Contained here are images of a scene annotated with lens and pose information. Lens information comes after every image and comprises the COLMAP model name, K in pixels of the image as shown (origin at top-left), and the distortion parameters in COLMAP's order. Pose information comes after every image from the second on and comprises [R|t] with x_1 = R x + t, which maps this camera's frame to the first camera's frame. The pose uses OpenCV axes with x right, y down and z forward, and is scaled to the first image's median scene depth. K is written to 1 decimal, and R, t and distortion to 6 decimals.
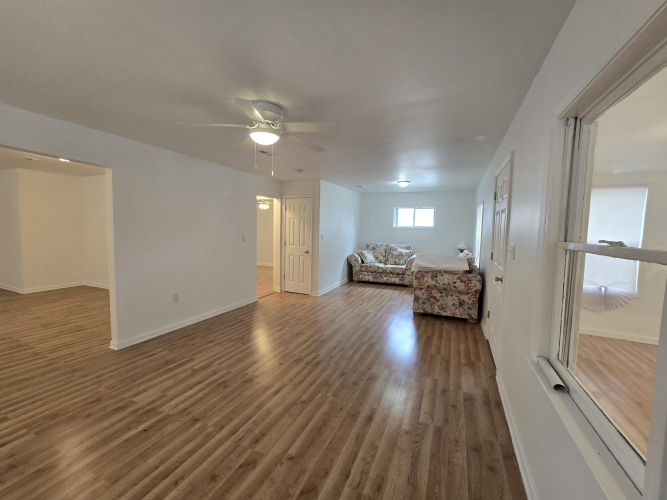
lens RADIAL K [[272.4, 0, 334.7], [0, 272.4, 247.5], [0, 0, 1]] dist [-0.000758, 0.000022]
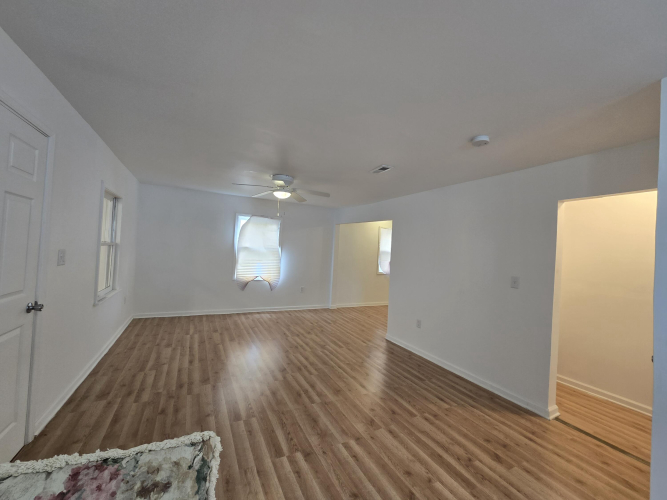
lens RADIAL K [[272.4, 0, 334.7], [0, 272.4, 247.5], [0, 0, 1]] dist [-0.000758, 0.000022]
pose [[-0.627164, -0.066244, -0.776065, 0.648056], [-0.122222, 0.992403, 0.014062, -0.119772], [0.769238, 0.103671, -0.630496, 1.893785]]
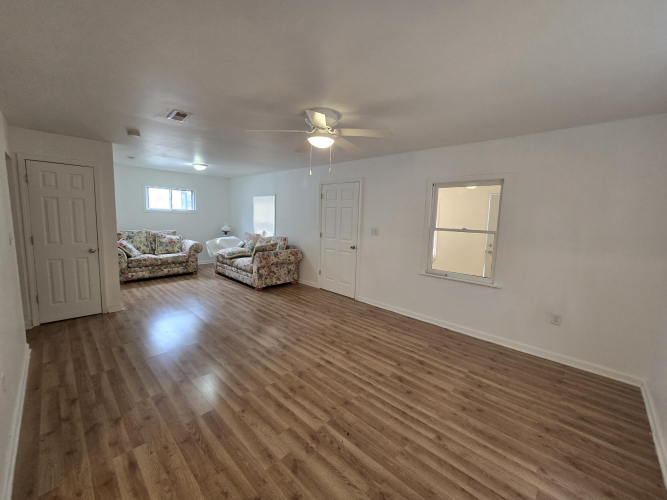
lens RADIAL K [[272.4, 0, 334.7], [0, 272.4, 247.5], [0, 0, 1]] dist [-0.000758, 0.000022]
pose [[0.346543, -0.119209, 0.930428, -1.062030], [0.041465, 0.992869, 0.111766, -0.084146], [-0.937117, -0.000151, 0.349015, 0.473290]]
